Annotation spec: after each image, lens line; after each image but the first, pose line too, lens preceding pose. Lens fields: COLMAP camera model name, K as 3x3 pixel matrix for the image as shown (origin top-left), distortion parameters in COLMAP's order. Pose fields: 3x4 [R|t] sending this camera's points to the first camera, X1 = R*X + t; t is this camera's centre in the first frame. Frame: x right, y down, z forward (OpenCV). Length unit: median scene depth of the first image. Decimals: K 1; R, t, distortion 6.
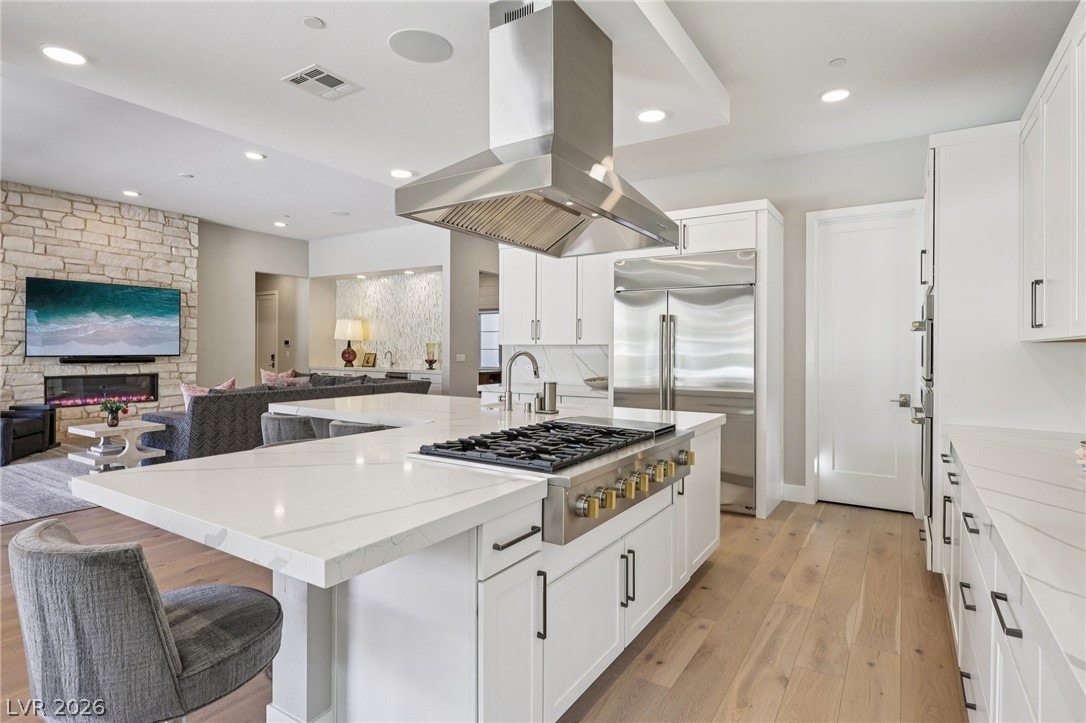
lens RADIAL K [[567.1, 0, 539.0], [0, 567.1, 351.1], [0, 0, 1]] dist [0.001292, 0.000262]
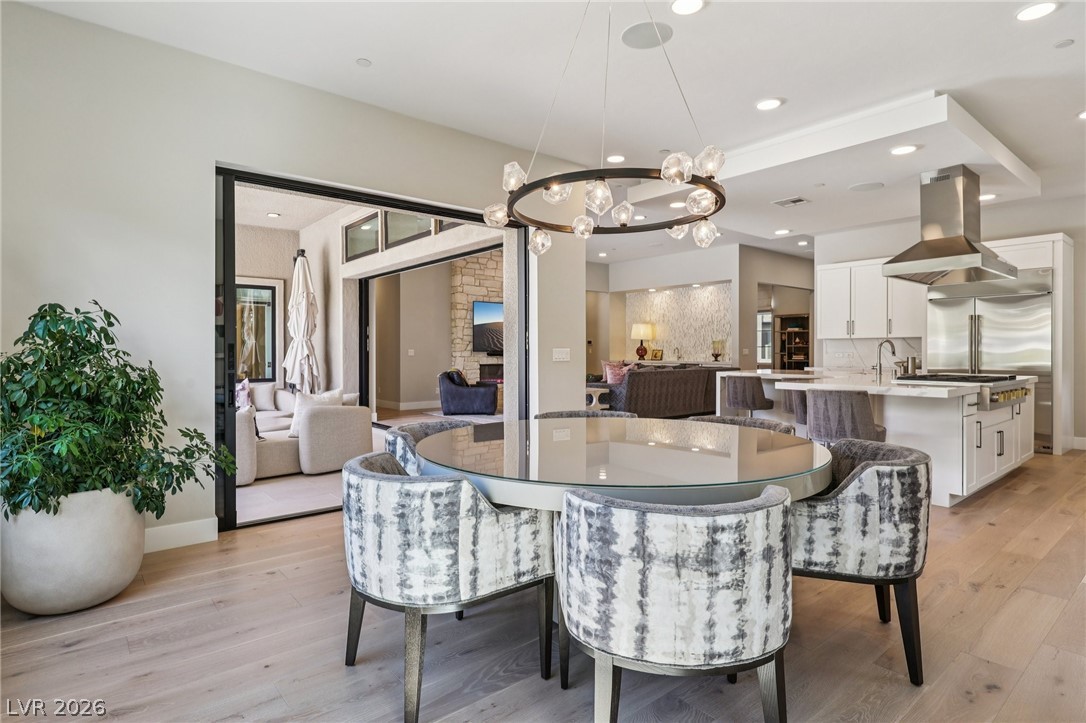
lens RADIAL K [[567.1, 0, 542.1], [0, 567.1, 354.8], [0, 0, 1]] dist [0.001292, 0.000262]
pose [[0.953526, -0.006336, -0.301244, -0.211116], [0.006964, 0.999975, 0.001010, 0.015787], [0.301230, -0.003061, 0.953547, -0.384781]]
